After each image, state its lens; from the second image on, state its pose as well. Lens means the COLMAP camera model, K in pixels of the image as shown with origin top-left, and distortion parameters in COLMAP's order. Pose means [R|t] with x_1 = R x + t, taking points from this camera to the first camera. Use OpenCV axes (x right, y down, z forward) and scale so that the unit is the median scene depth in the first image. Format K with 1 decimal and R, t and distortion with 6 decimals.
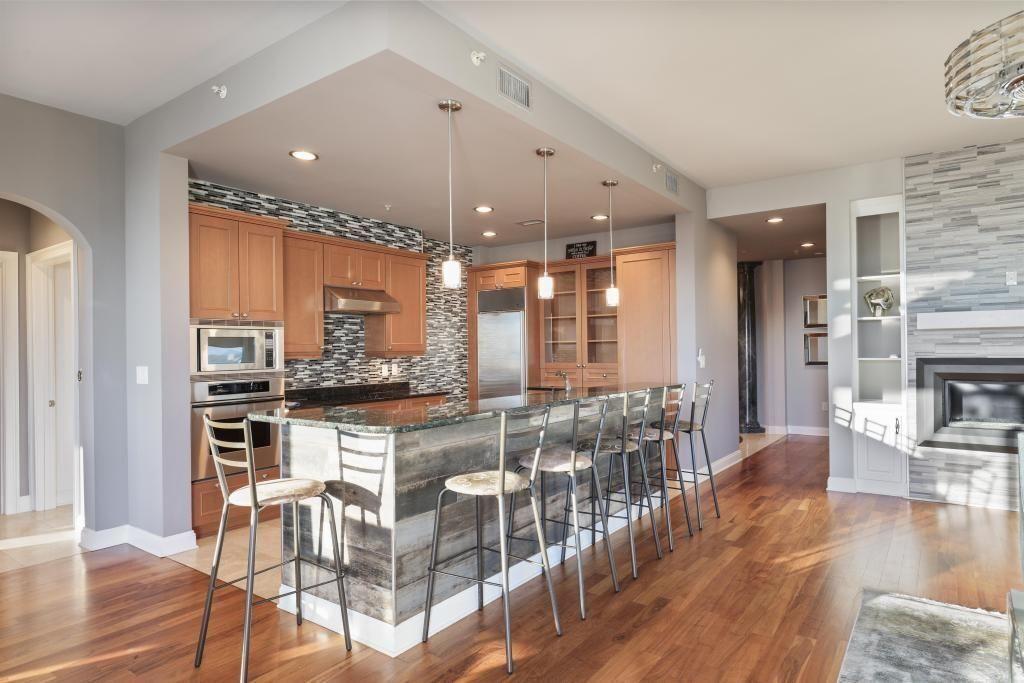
lens RADIAL K [[594.9, 0, 514.6], [0, 594.9, 344.7], [0, 0, 1]] dist [0.004717, 0.001820]
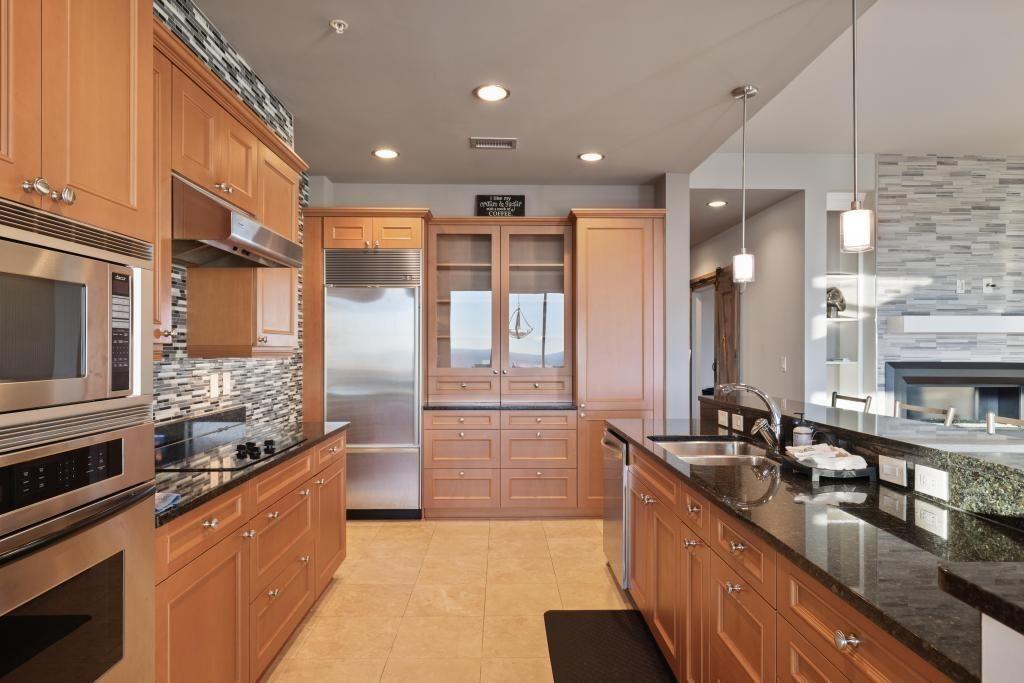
lens RADIAL K [[594.9, 0, 514.8], [0, 594.9, 348.8], [0, 0, 1]] dist [0.004717, 0.001820]
pose [[0.796895, 0.014078, 0.603953, -0.398994], [-0.016362, 0.999865, -0.001718, 0.012404], [-0.603896, -0.008513, 0.797018, 0.589387]]
